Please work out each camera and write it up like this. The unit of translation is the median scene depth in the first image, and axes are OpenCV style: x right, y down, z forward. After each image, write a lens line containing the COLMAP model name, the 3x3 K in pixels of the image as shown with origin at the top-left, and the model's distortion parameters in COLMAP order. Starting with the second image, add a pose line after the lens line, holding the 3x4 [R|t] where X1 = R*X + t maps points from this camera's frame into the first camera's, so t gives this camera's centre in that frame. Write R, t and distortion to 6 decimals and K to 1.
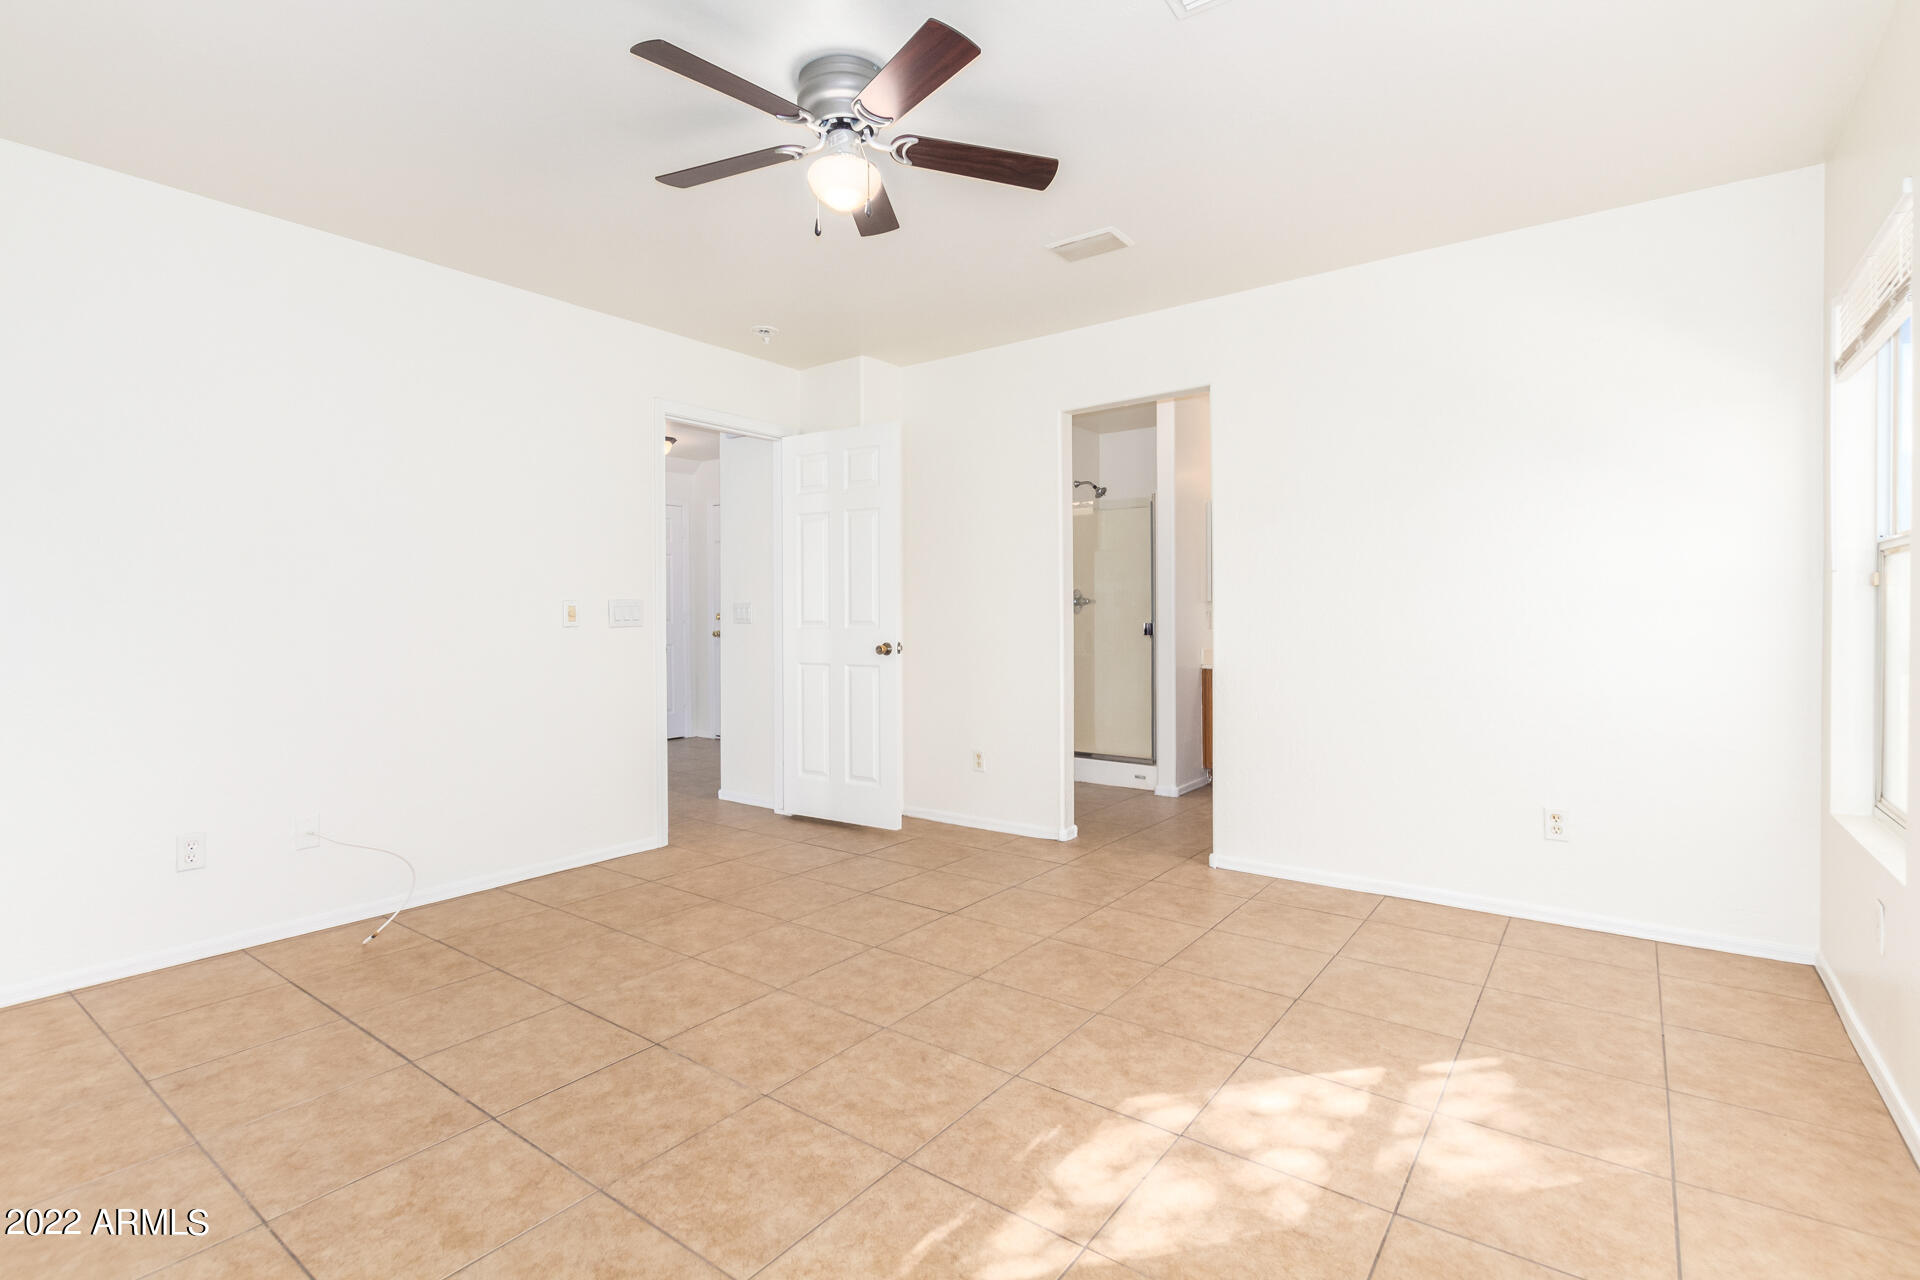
lens RADIAL K [[901.3, 0, 957.5], [0, 901.3, 632.1], [0, 0, 1]] dist [0.002144, -0.003492]
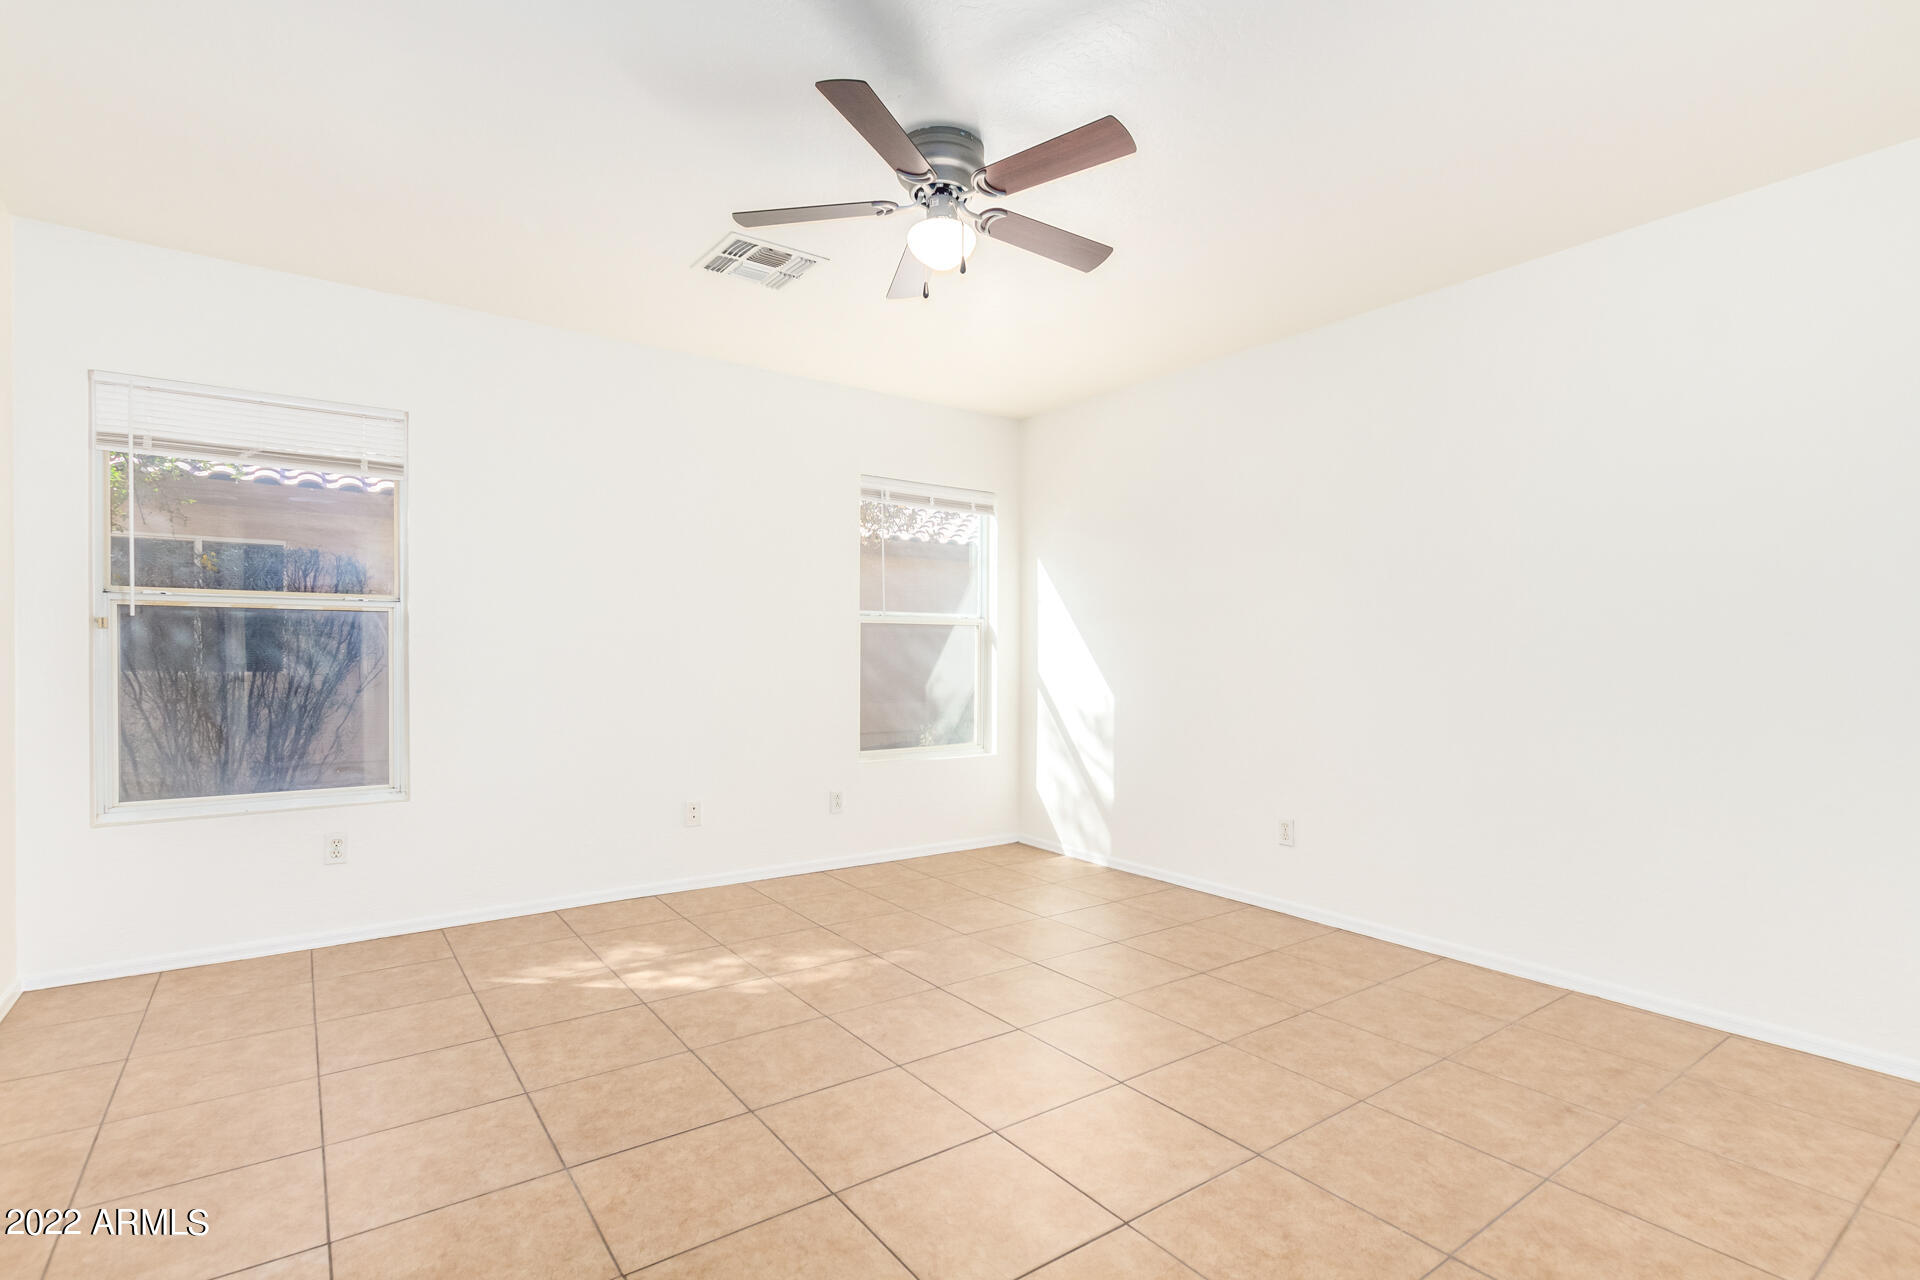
lens RADIAL K [[901.3, 0, 960.4], [0, 901.3, 645.3], [0, 0, 1]] dist [0.002144, -0.003492]
pose [[-0.954974, 0.001086, 0.296687, -0.458481], [0.004571, 0.999928, 0.011056, -0.040359], [-0.296654, 0.011914, -0.954911, 1.995021]]
